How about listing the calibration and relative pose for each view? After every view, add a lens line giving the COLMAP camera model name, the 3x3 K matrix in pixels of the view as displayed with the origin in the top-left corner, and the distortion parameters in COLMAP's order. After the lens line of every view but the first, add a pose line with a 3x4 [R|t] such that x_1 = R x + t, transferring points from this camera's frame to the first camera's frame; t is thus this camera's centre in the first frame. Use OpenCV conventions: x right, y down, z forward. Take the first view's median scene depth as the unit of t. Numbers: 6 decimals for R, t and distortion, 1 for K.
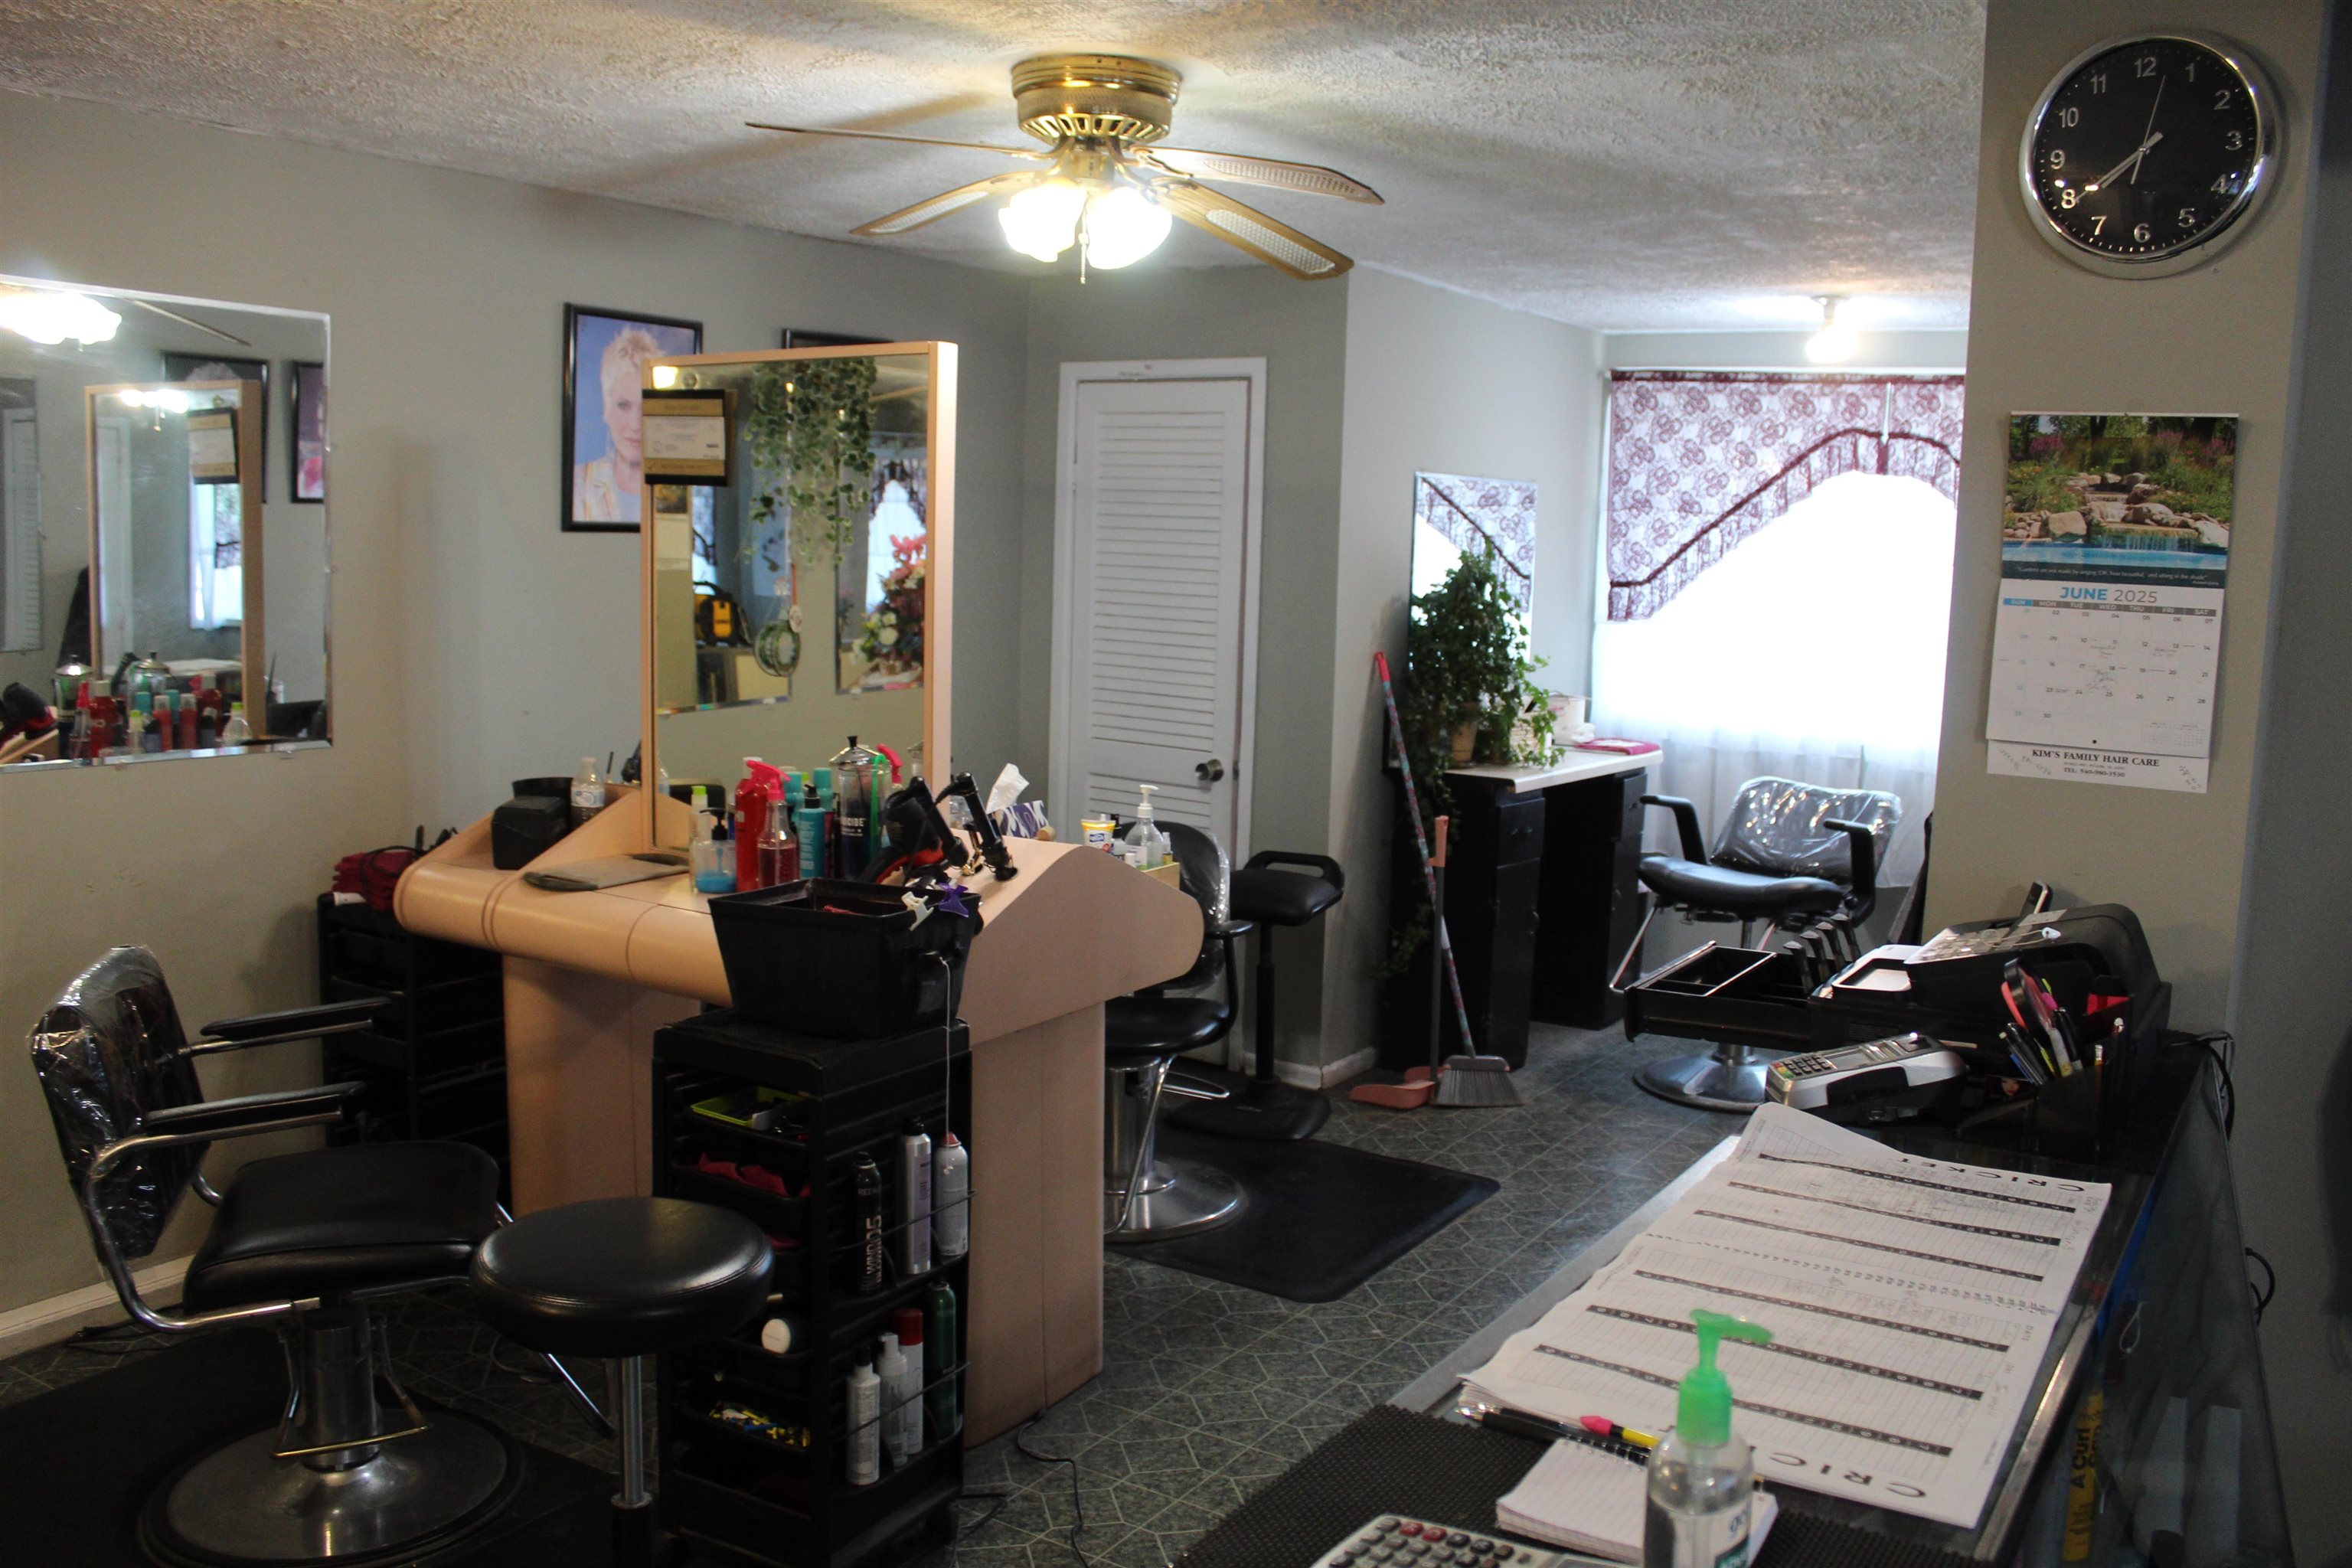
lens RADIAL K [[1972.9, 0, 1187.9], [0, 1972.9, 767.5], [0, 0, 1]] dist [-0.159402, 0.145756]
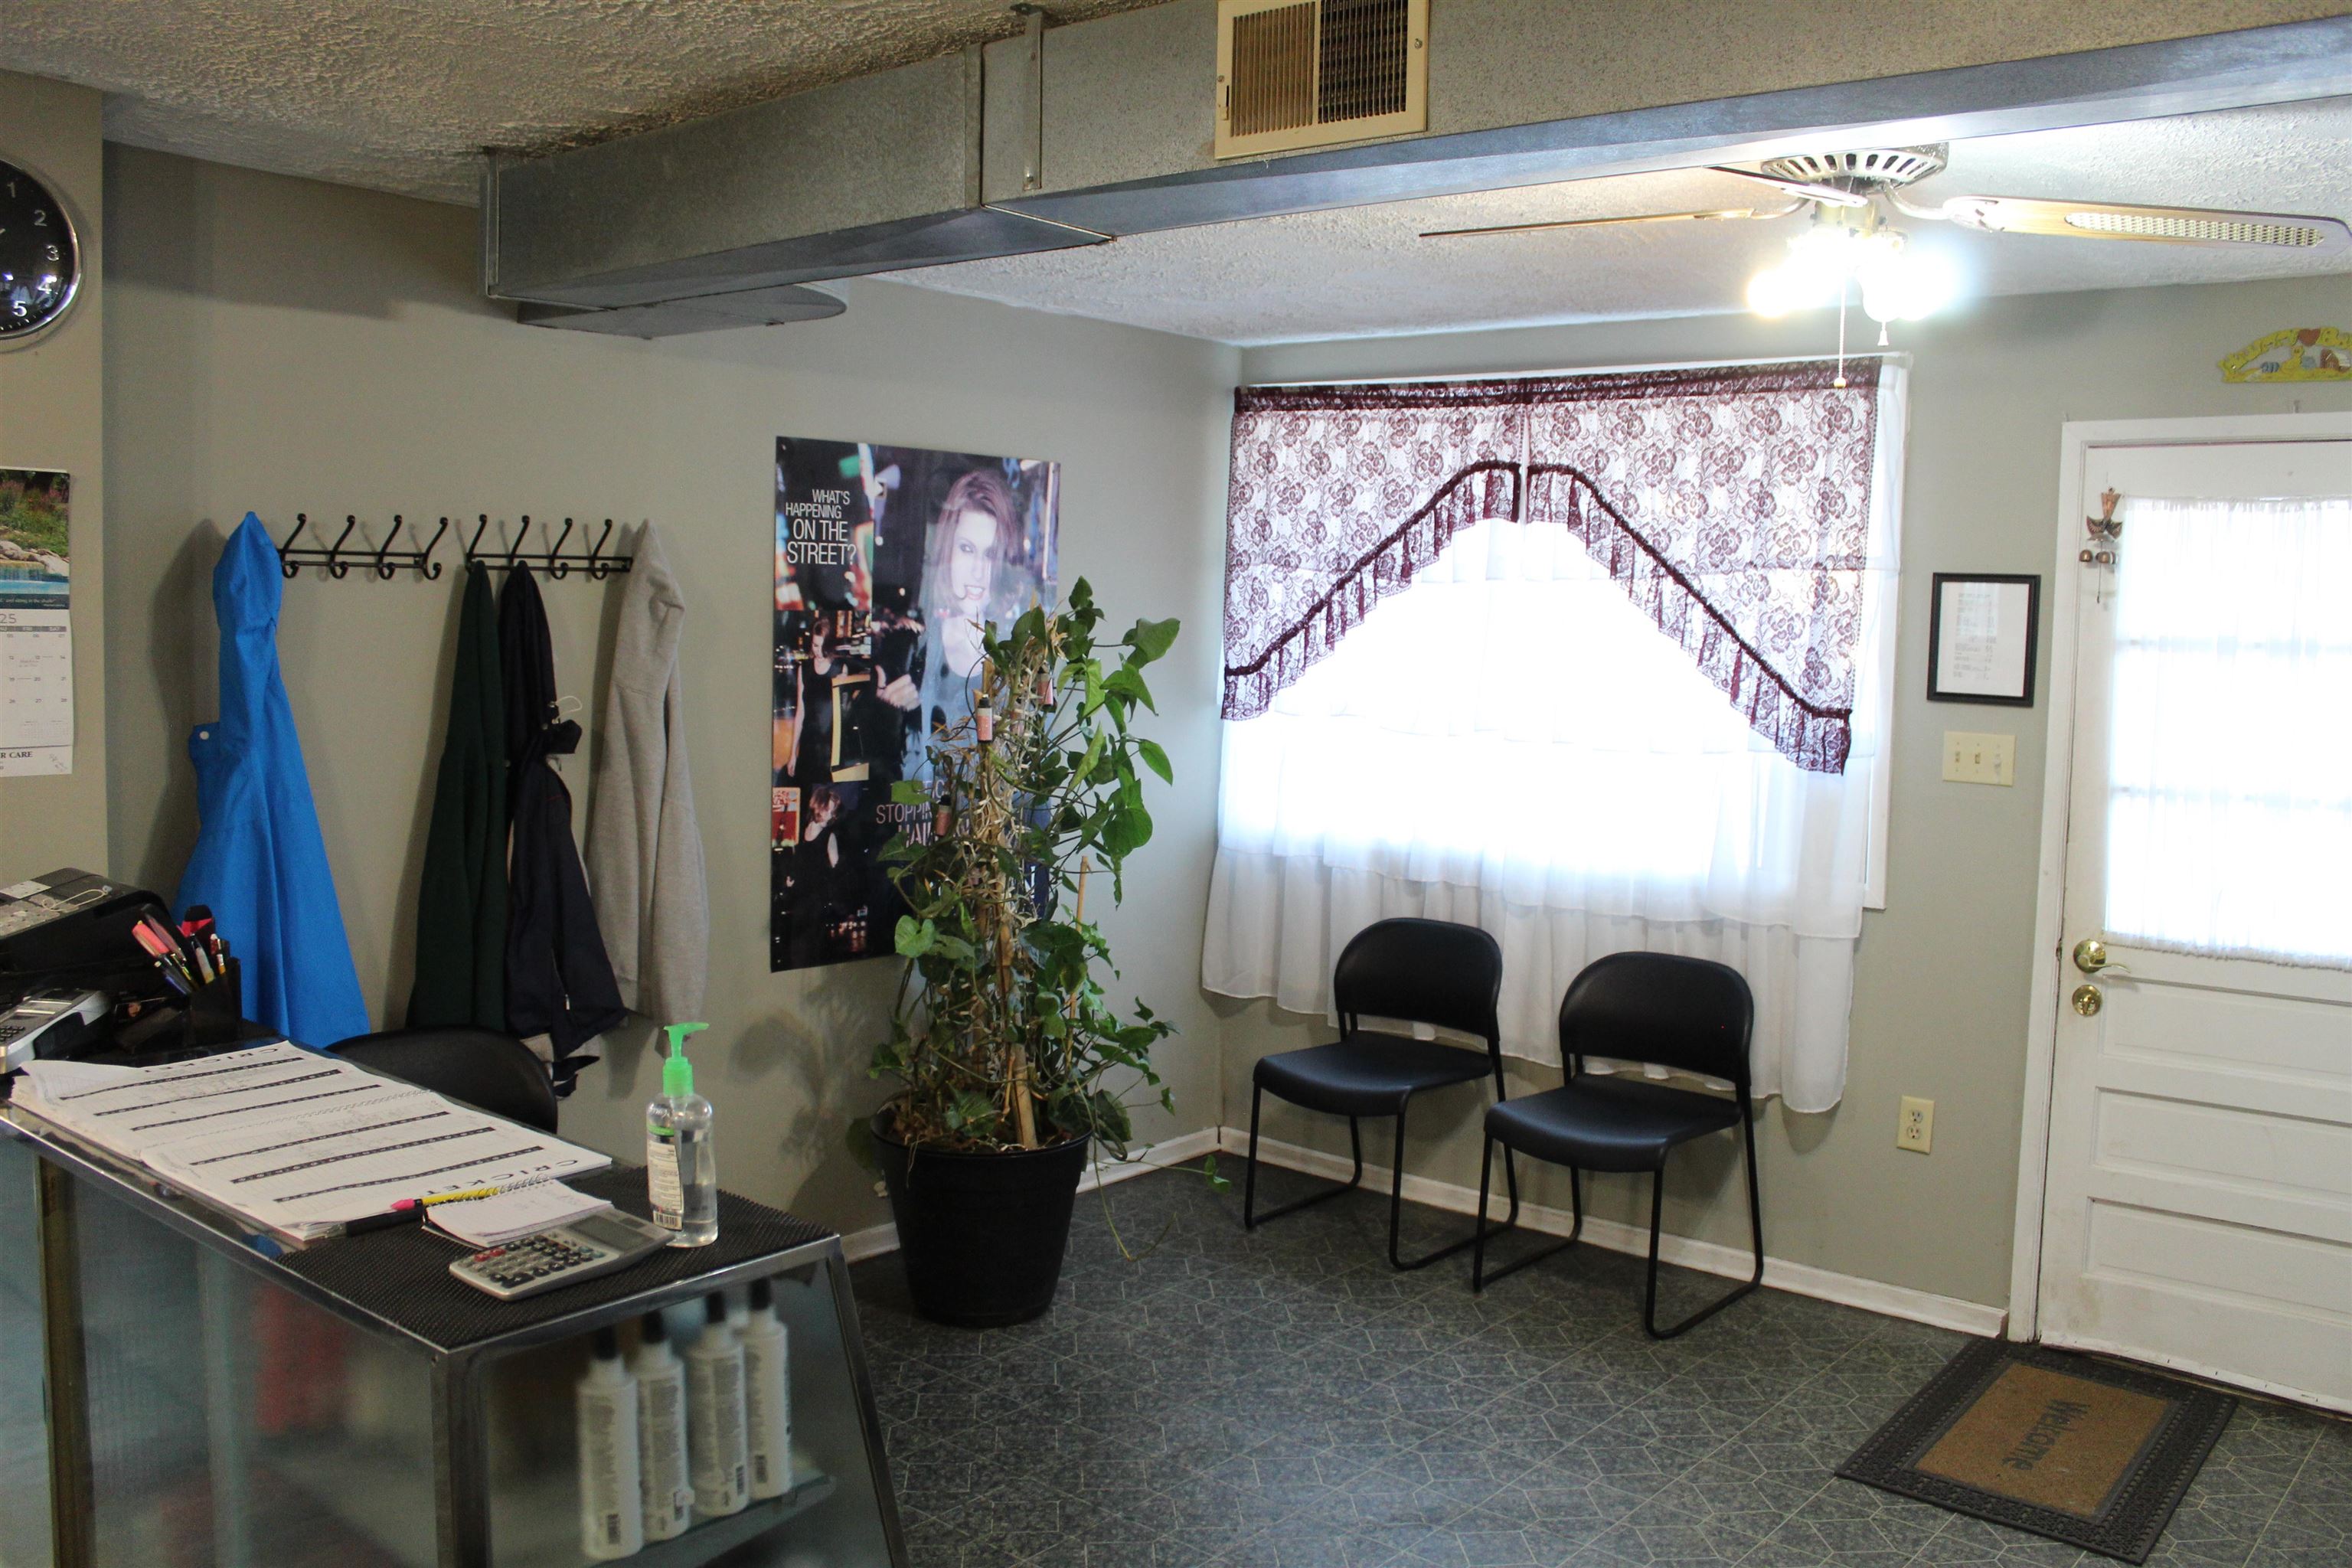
lens RADIAL K [[1972.9, 0, 1222.3], [0, 1972.9, 771.1], [0, 0, 1]] dist [-0.159402, 0.145756]
pose [[0.132475, -0.113607, 0.984654, -0.272304], [0.100068, 0.989867, 0.100746, -0.017421], [-0.986122, 0.085186, 0.142501, 0.037201]]
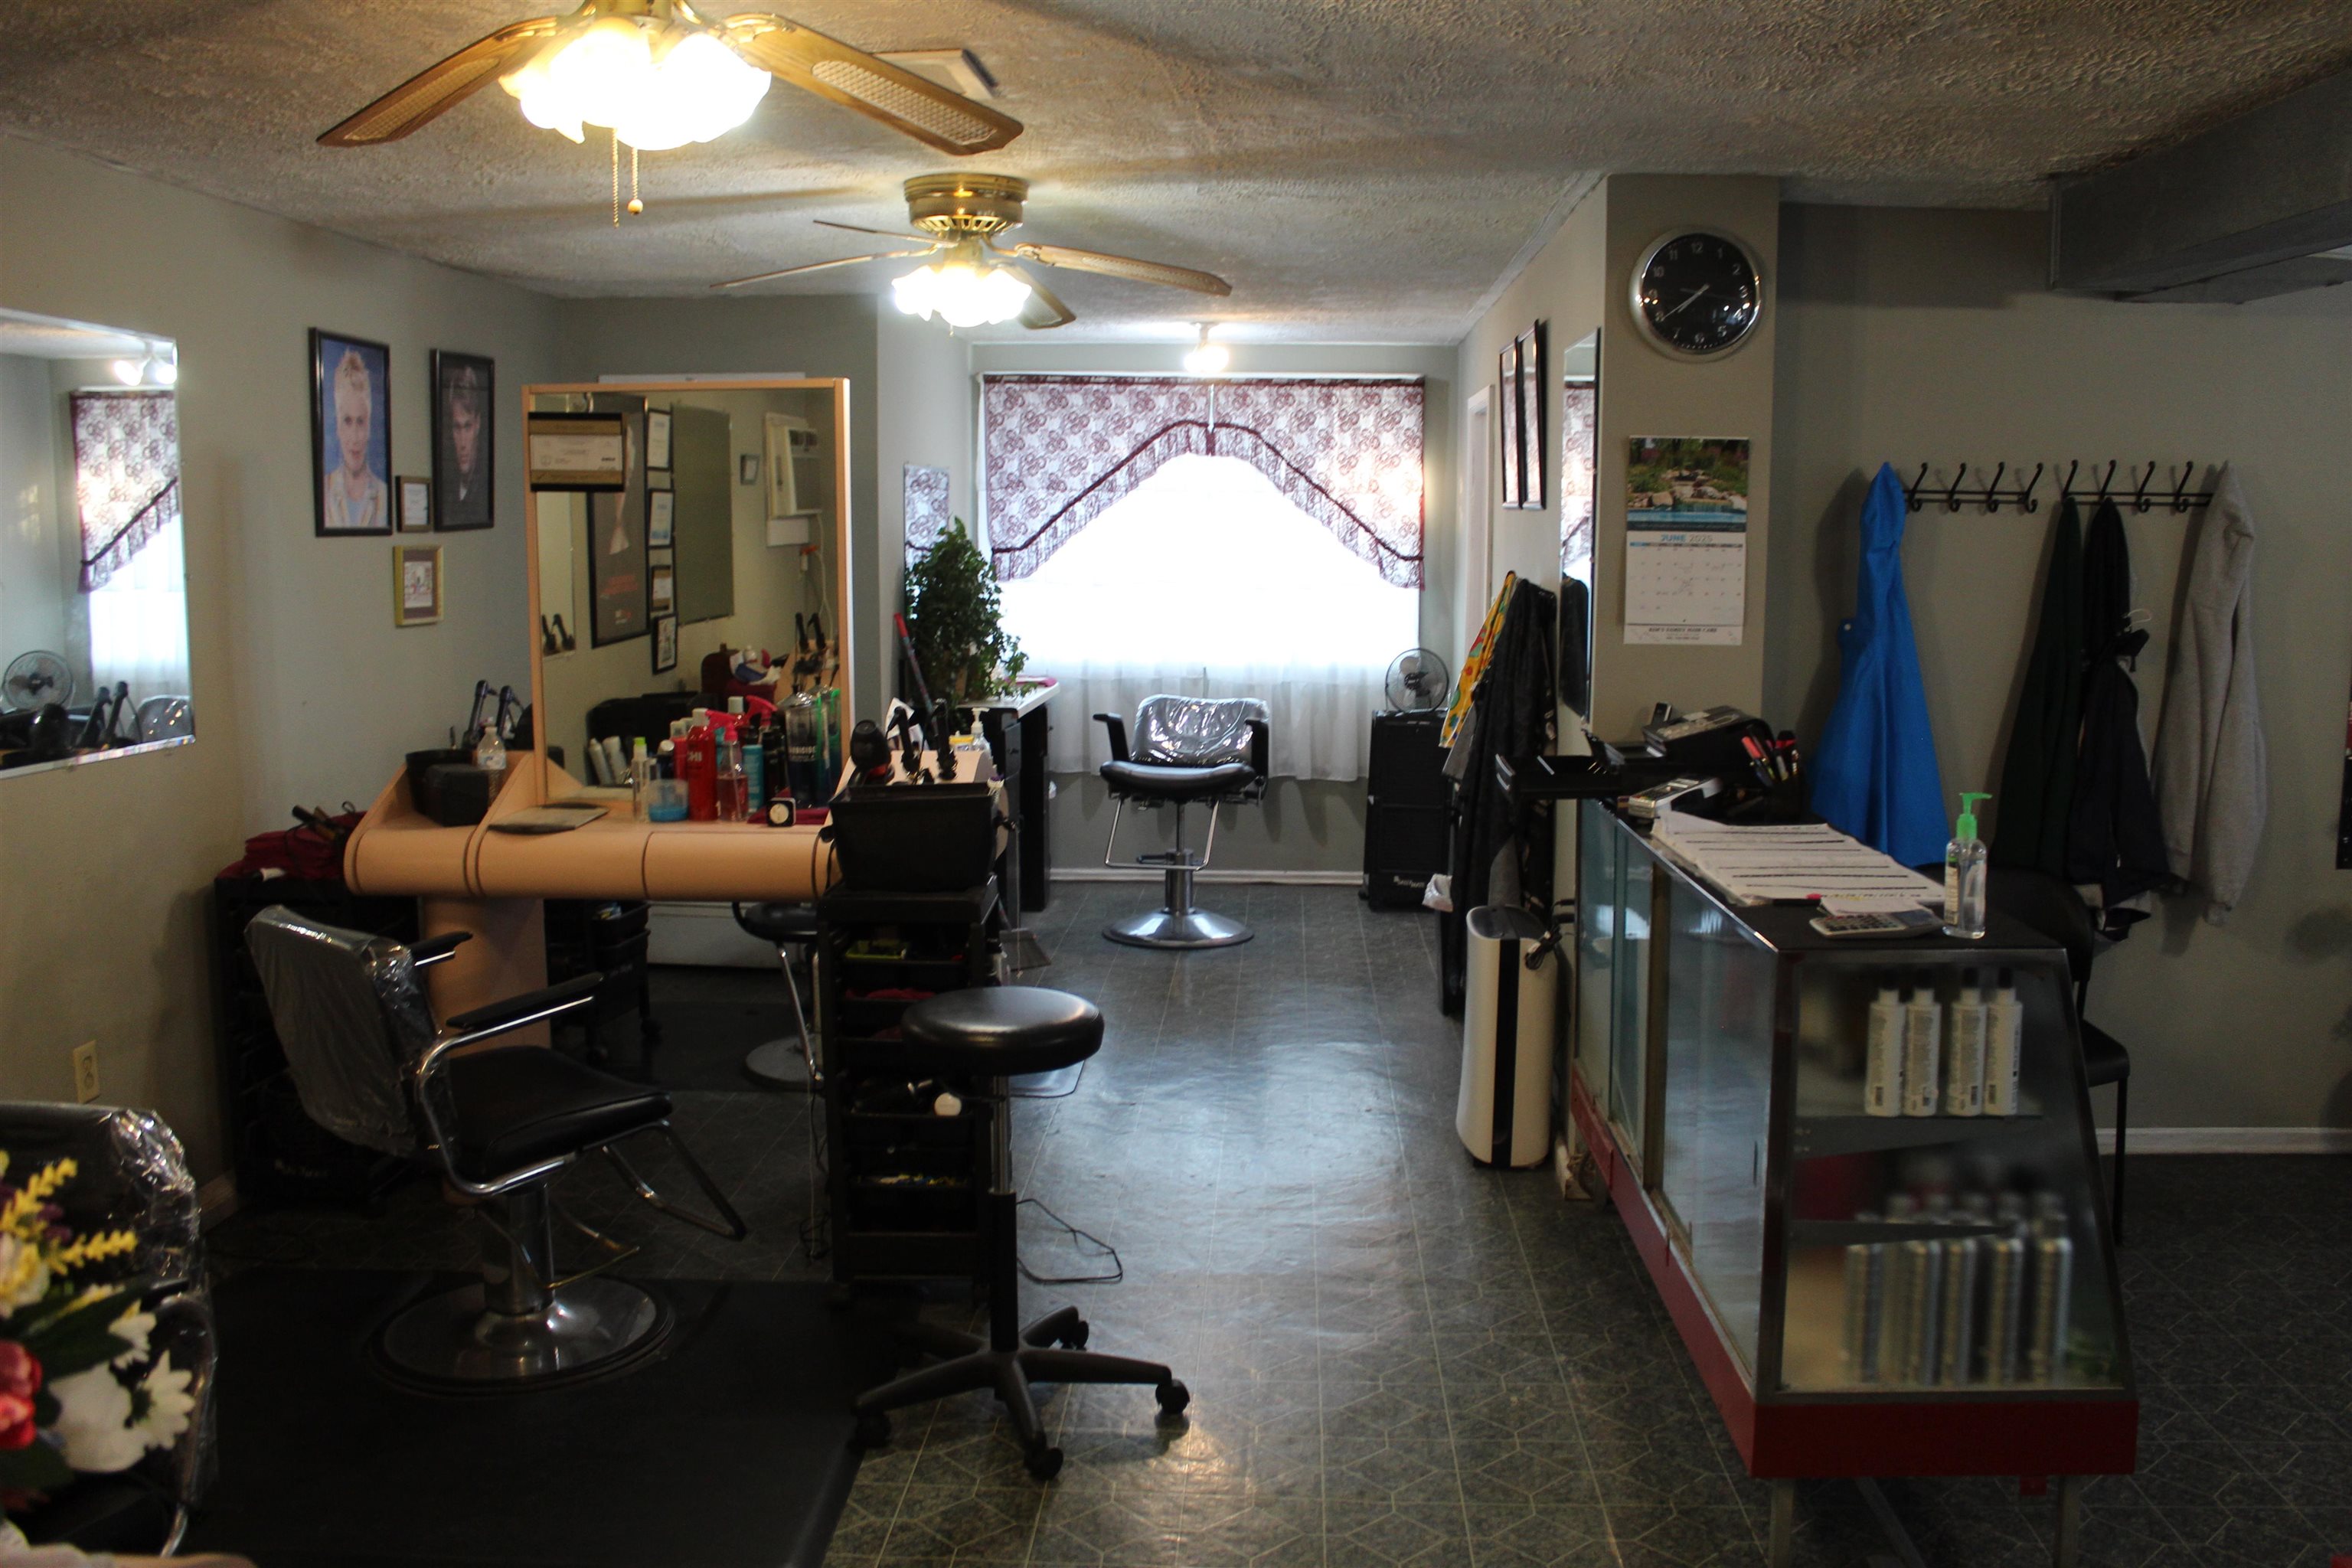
lens RADIAL K [[1972.9, 0, 1213.4], [0, 1972.9, 763.8], [0, 0, 1]] dist [-0.159402, 0.145756]
pose [[0.862683, -0.089549, 0.497755, -0.389702], [0.083211, 0.995919, 0.034955, 0.009113], [-0.498853, 0.011263, 0.866613, -0.169001]]
